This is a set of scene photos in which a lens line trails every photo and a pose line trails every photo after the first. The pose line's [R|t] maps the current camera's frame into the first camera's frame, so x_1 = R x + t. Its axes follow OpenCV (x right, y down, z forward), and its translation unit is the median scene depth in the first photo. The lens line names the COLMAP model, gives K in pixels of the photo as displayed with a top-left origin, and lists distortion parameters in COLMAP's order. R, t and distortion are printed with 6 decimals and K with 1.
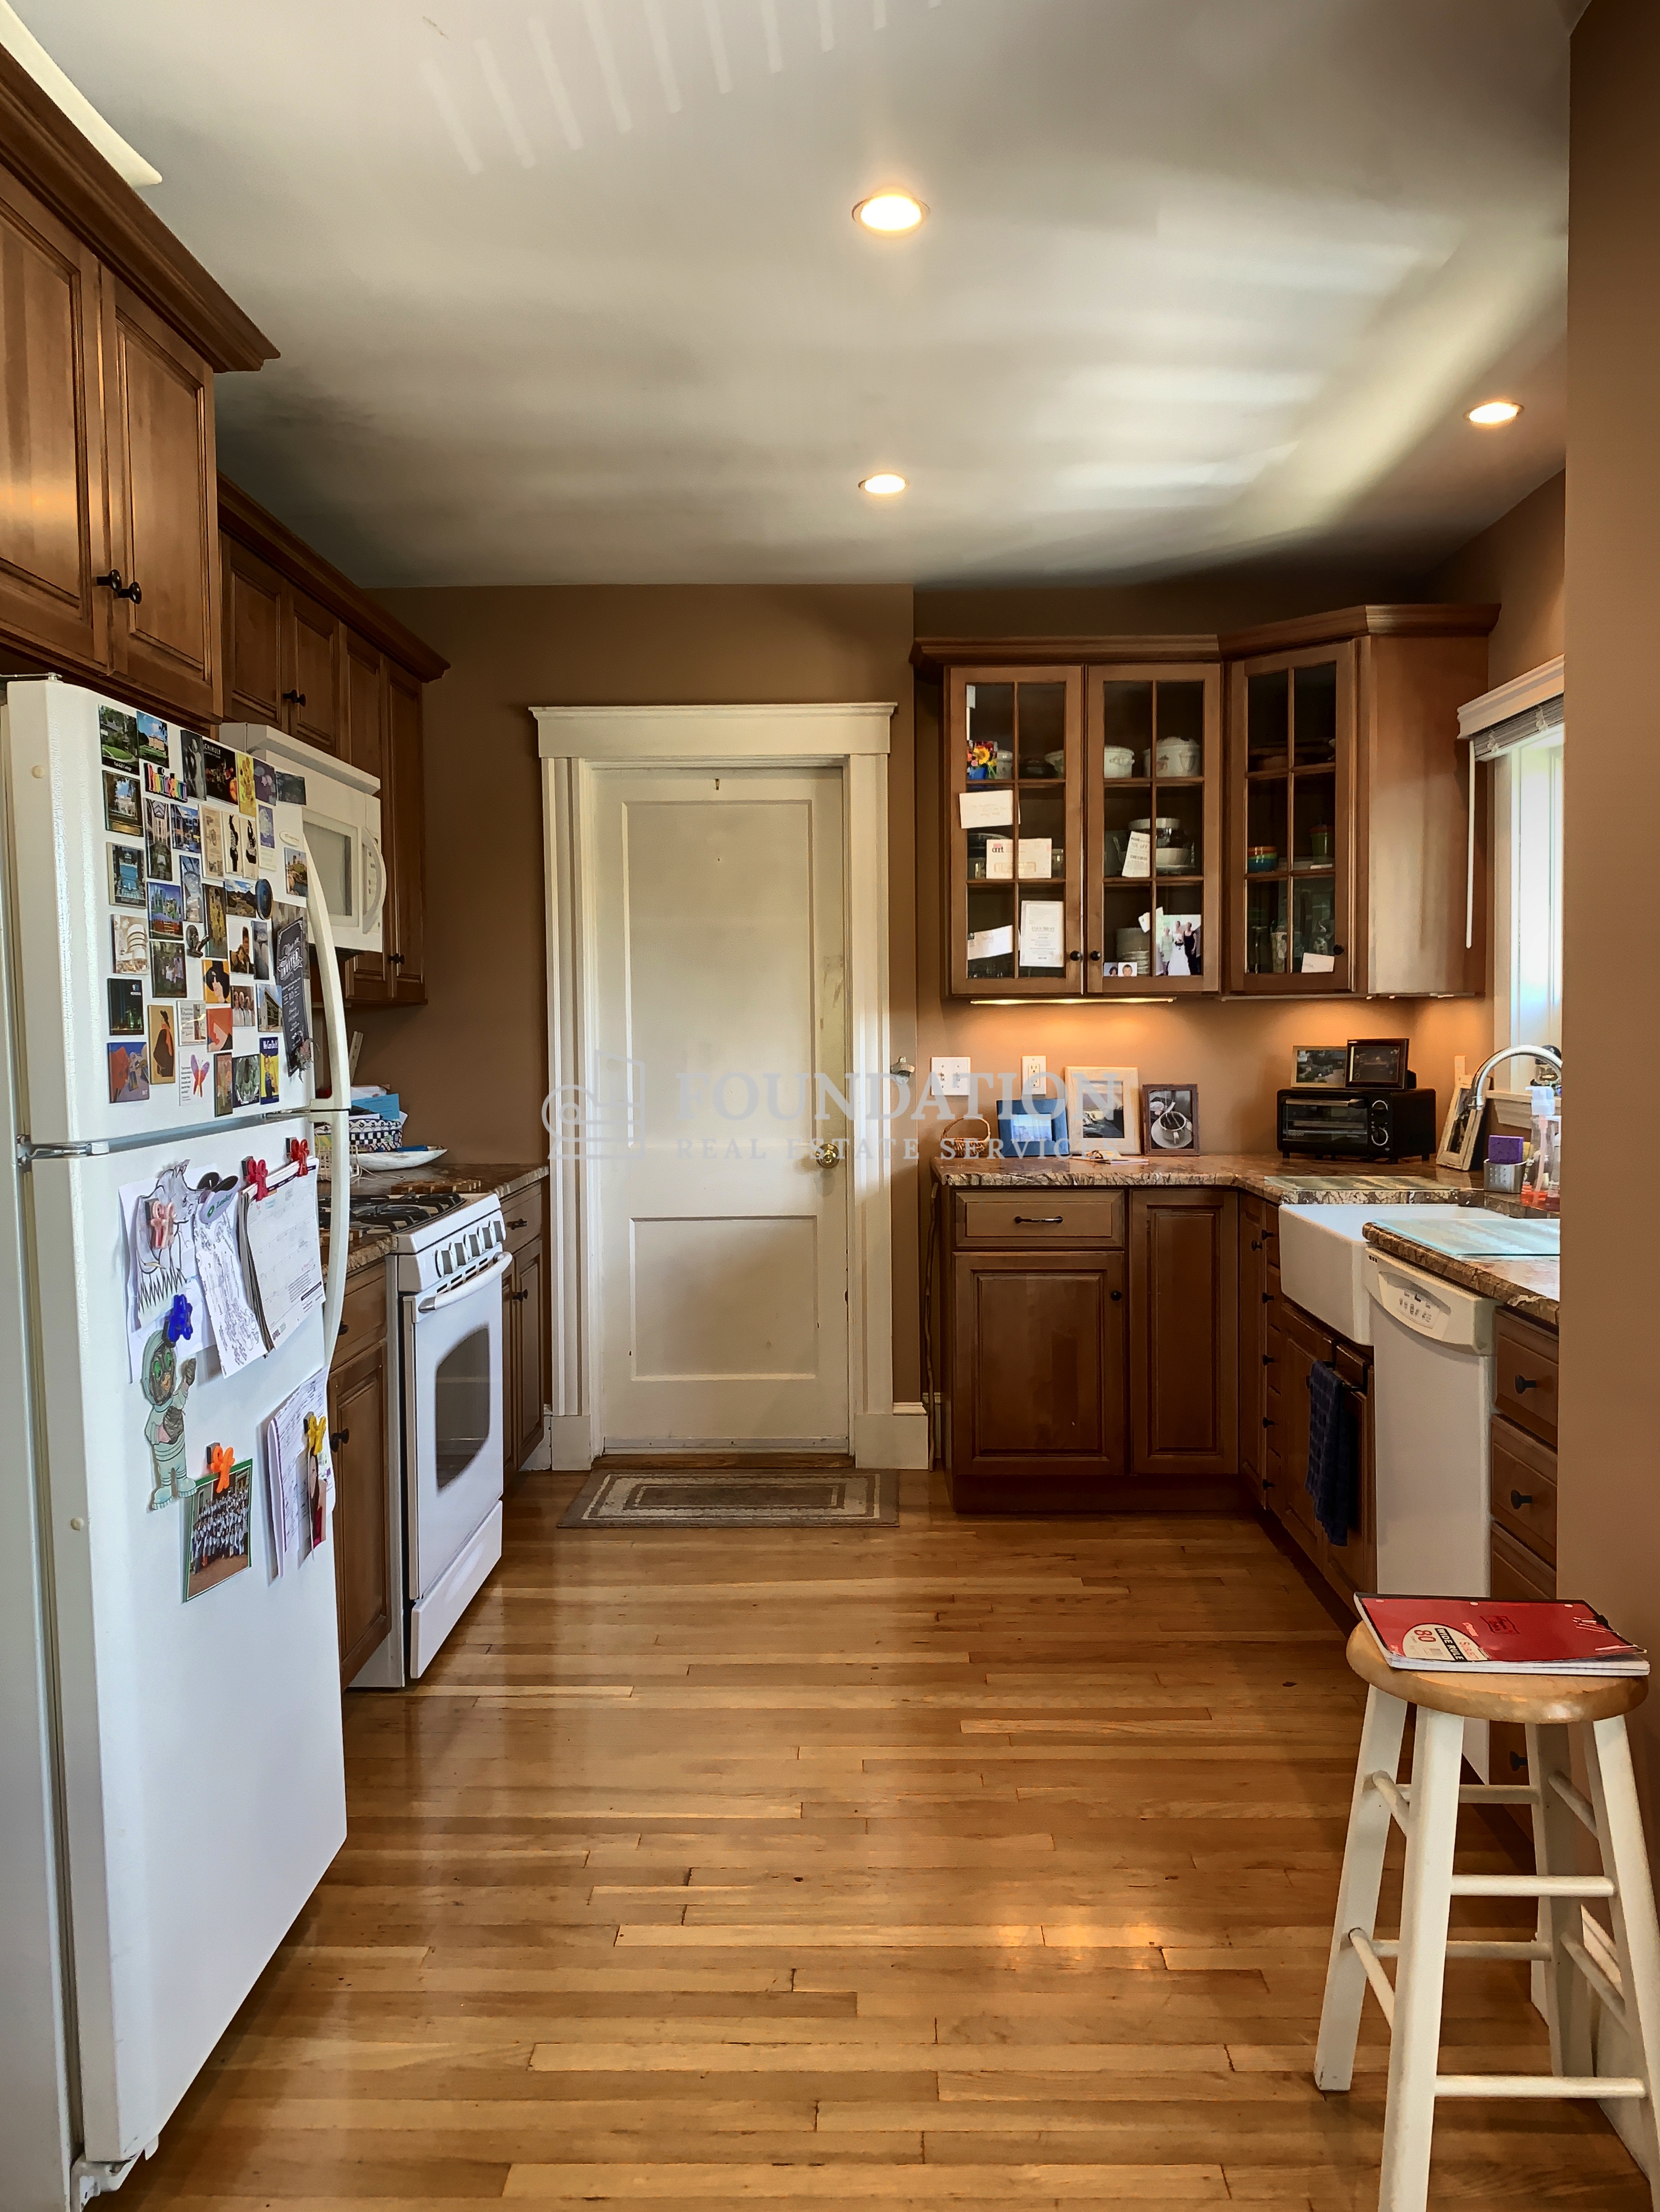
lens RADIAL K [[1692.1, 0, 834.1], [0, 1692.1, 1086.8], [0, 0, 1]] dist [0.029079, -0.004262]
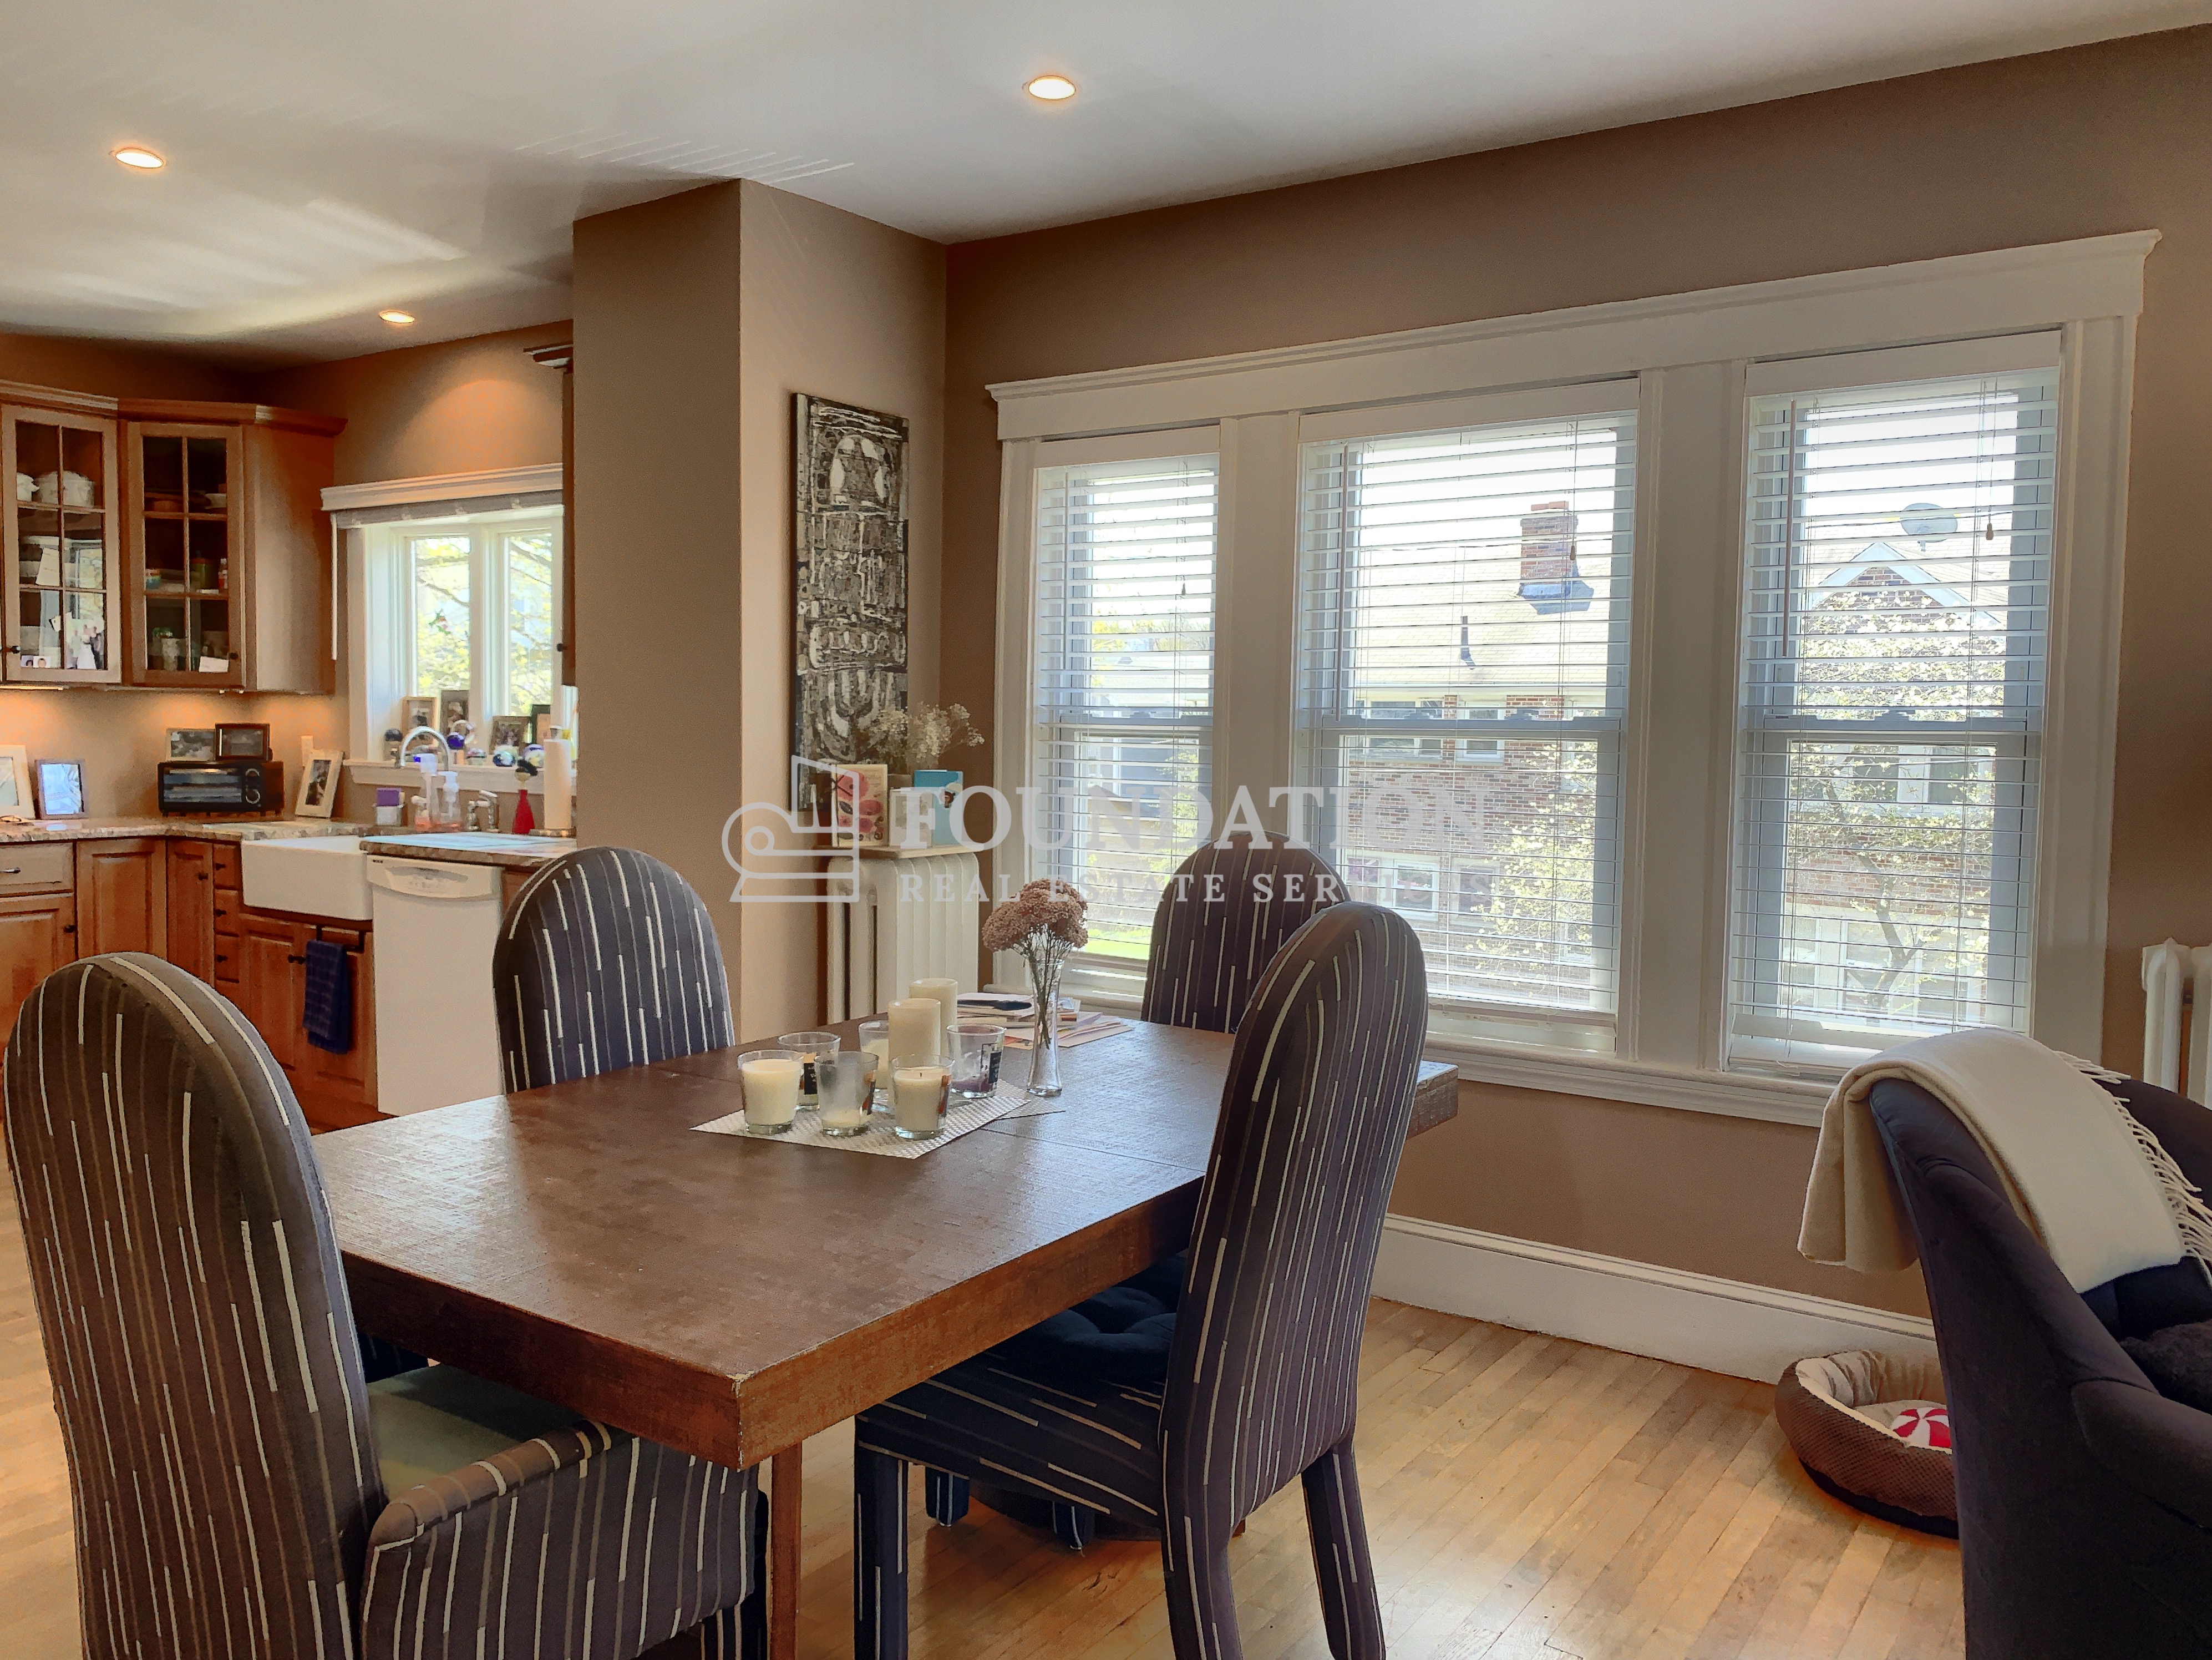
lens RADIAL K [[1692.1, 0, 1104.4], [0, 1692.1, 825.5], [0, 0, 1]] dist [0.029079, -0.004262]
pose [[0.540725, -0.039771, 0.840258, -0.520857], [0.020534, 0.999208, 0.034081, 0.023769], [-0.840948, -0.001174, 0.541114, -0.339410]]
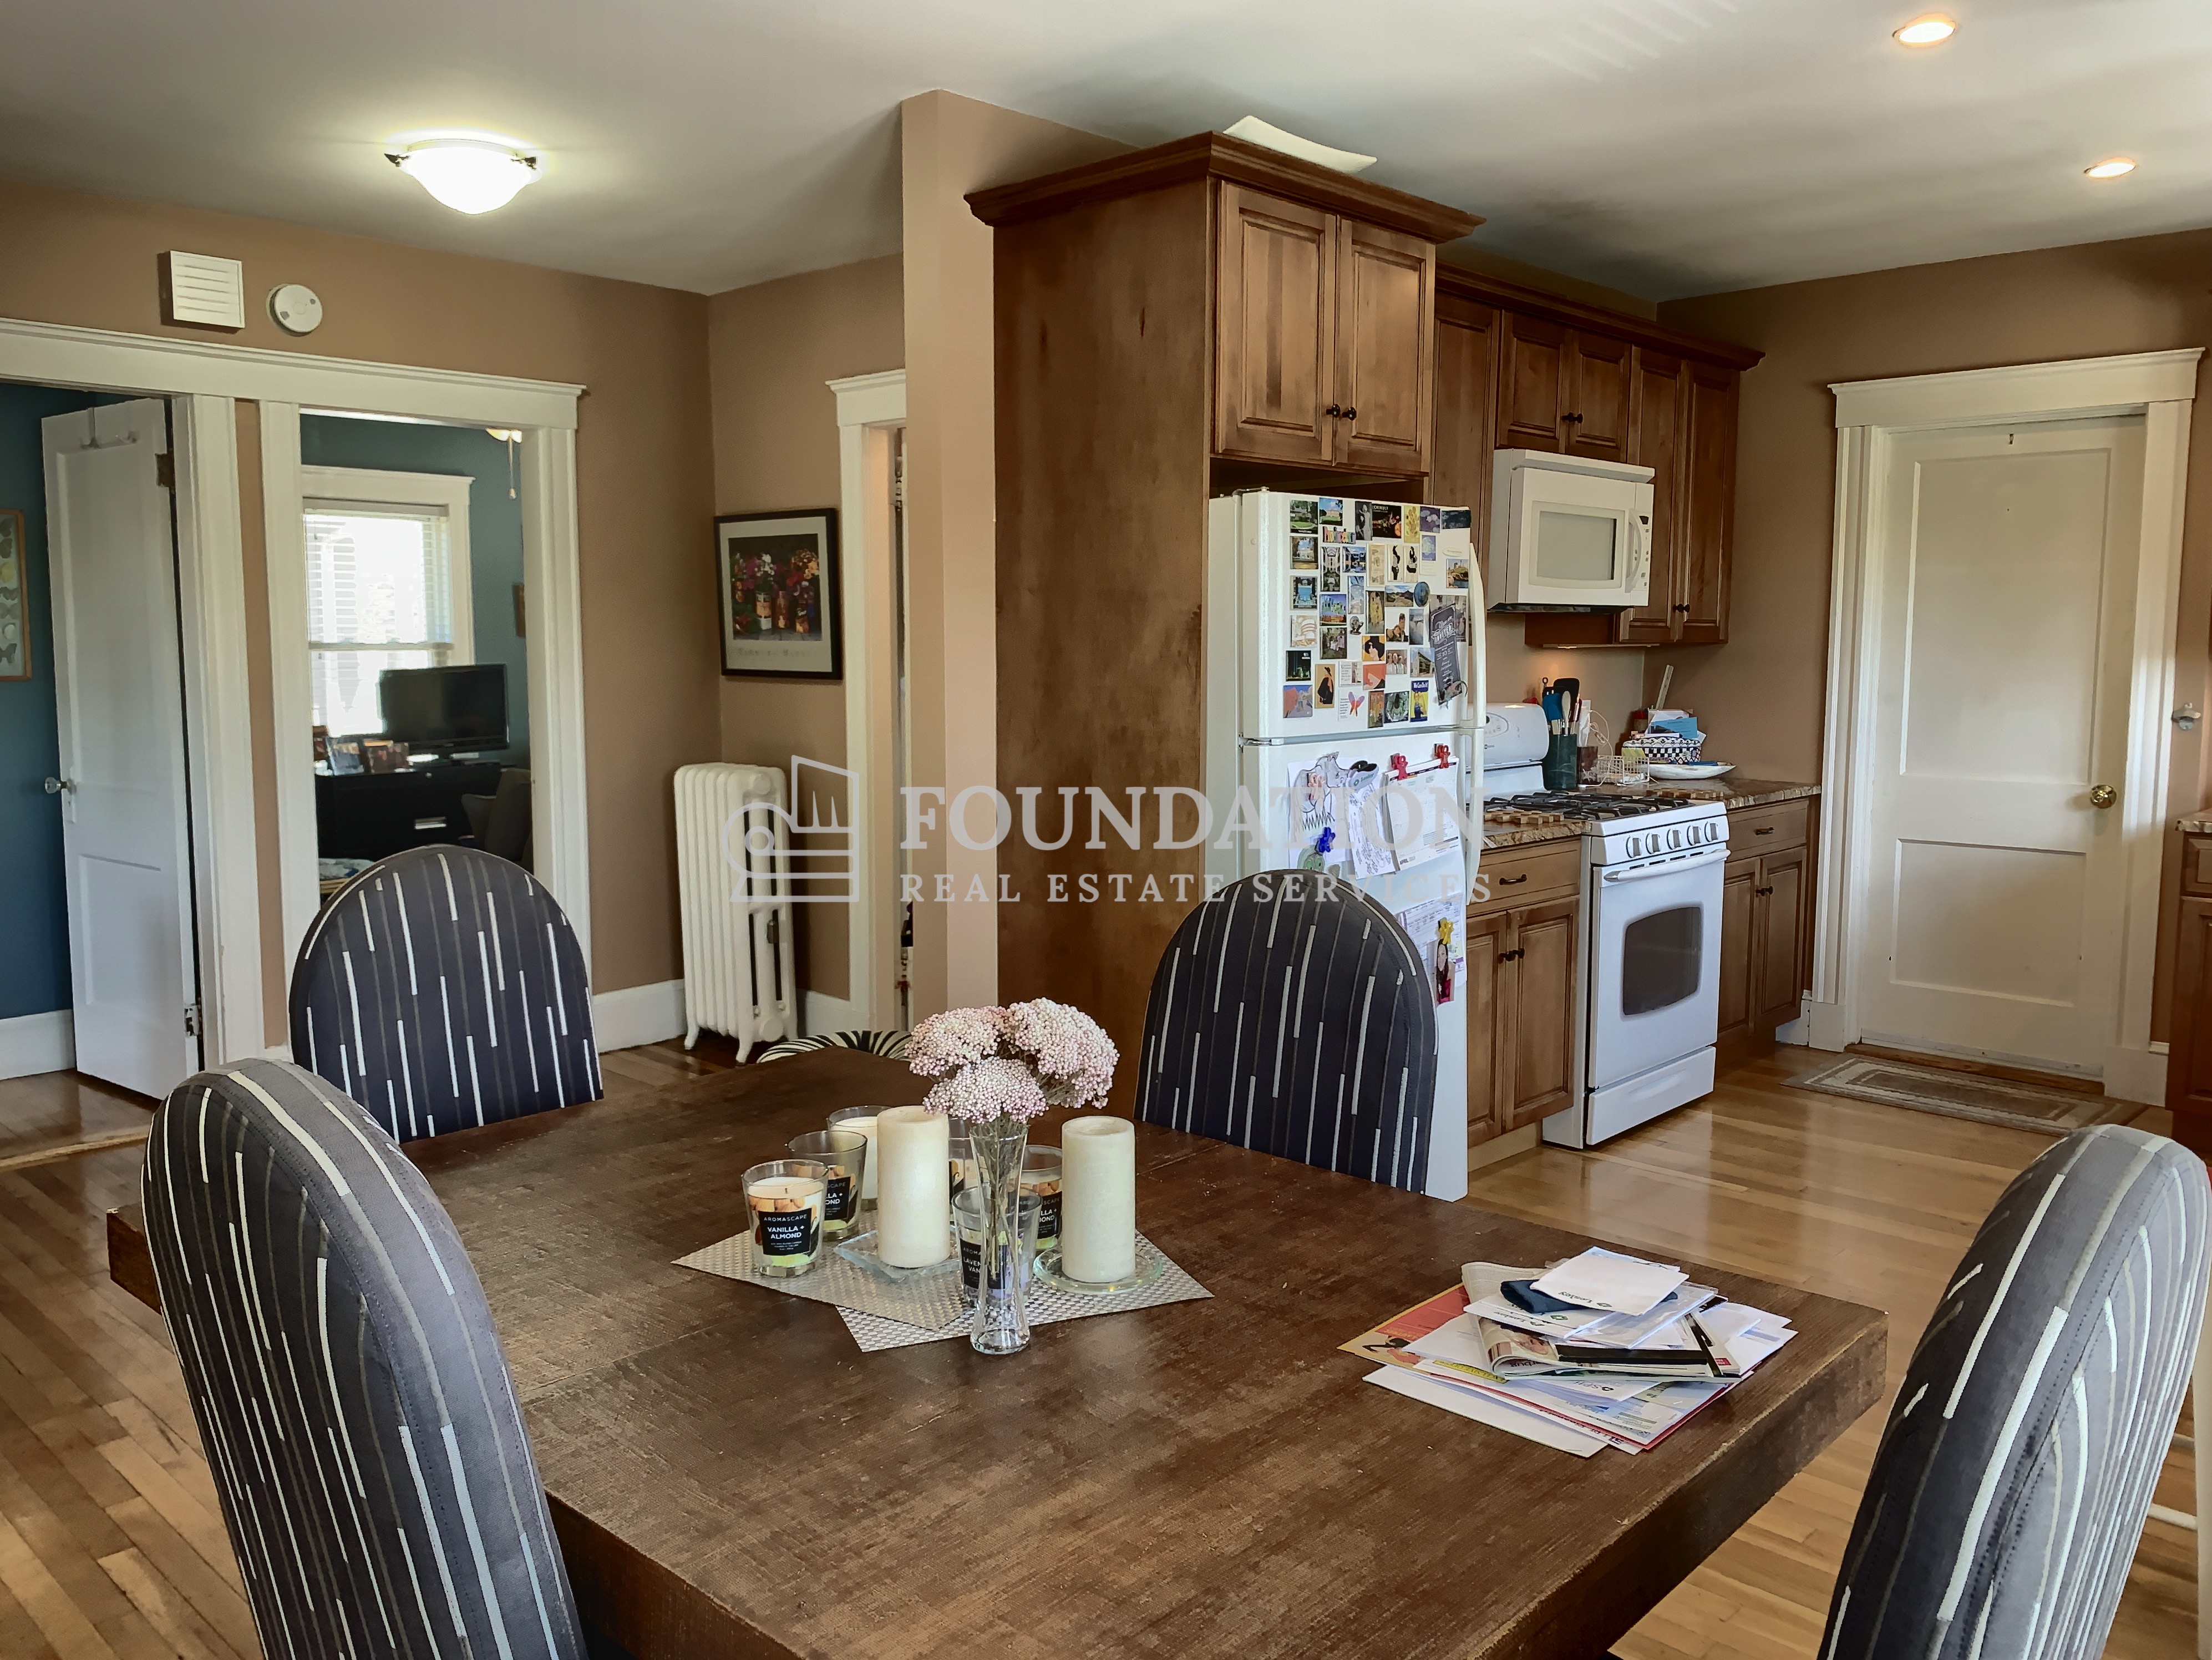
lens RADIAL K [[1692.1, 0, 1107.2], [0, 1692.1, 830.1], [0, 0, 1]] dist [0.029079, -0.004262]
pose [[0.736746, 0.090713, -0.670057, 0.312382], [-0.038263, 0.994965, 0.092627, -0.014778], [0.675086, -0.042604, 0.736508, -0.227166]]
